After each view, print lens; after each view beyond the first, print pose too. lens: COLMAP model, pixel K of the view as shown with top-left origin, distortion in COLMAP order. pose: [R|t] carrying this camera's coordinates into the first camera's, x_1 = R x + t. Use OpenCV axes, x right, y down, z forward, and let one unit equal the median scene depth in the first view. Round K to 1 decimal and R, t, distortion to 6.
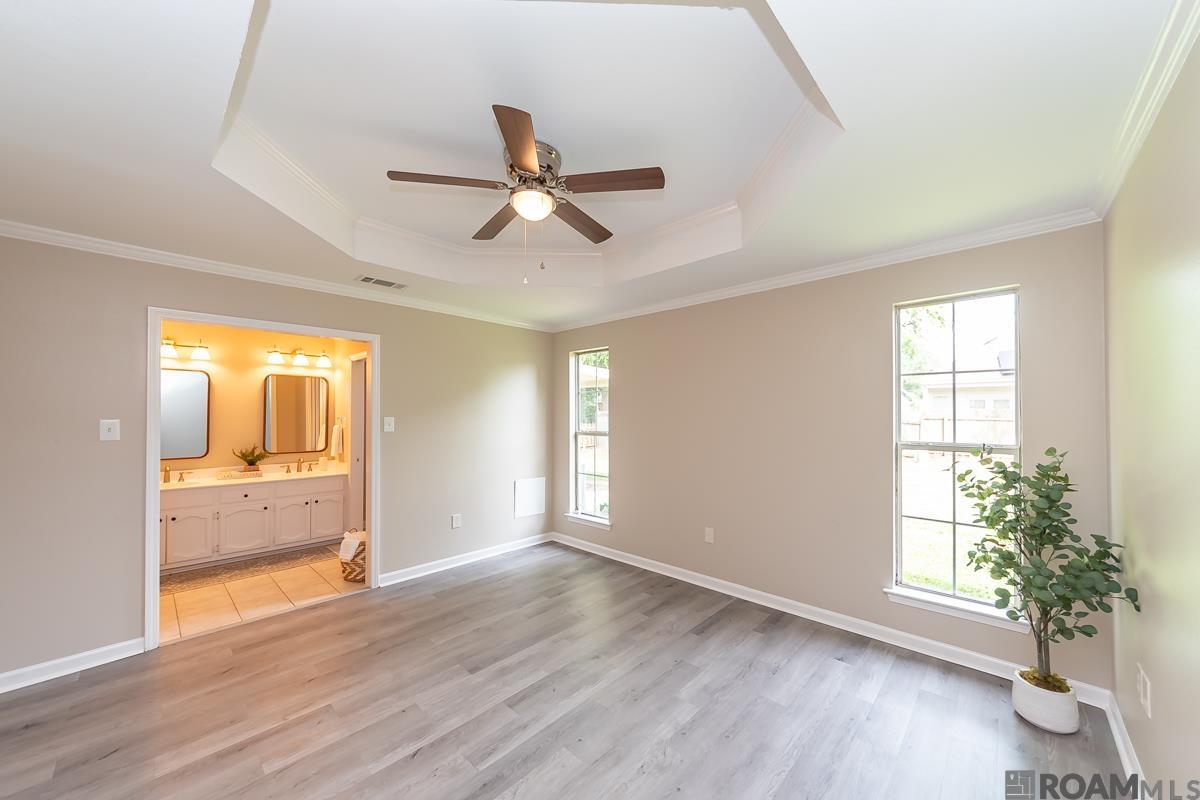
lens RADIAL K [[438.4, 0, 601.3], [0, 438.4, 406.7], [0, 0, 1]] dist [0.000231, -0.000642]
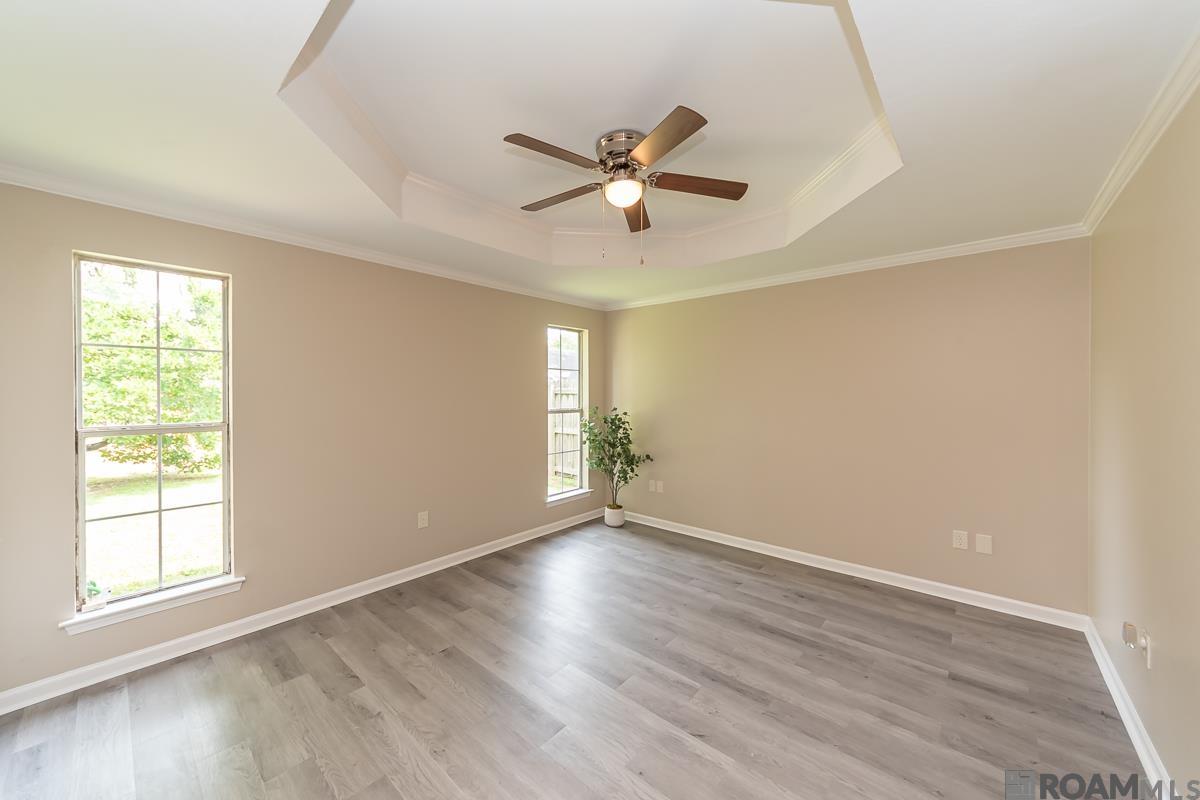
lens RADIAL K [[438.4, 0, 585.6], [0, 438.4, 408.8], [0, 0, 1]] dist [0.000231, -0.000642]
pose [[-0.028766, -0.039744, 0.998796, -0.784167], [-0.012540, 0.999145, 0.039397, 0.003546], [-0.999507, -0.011392, -0.029240, 0.731863]]
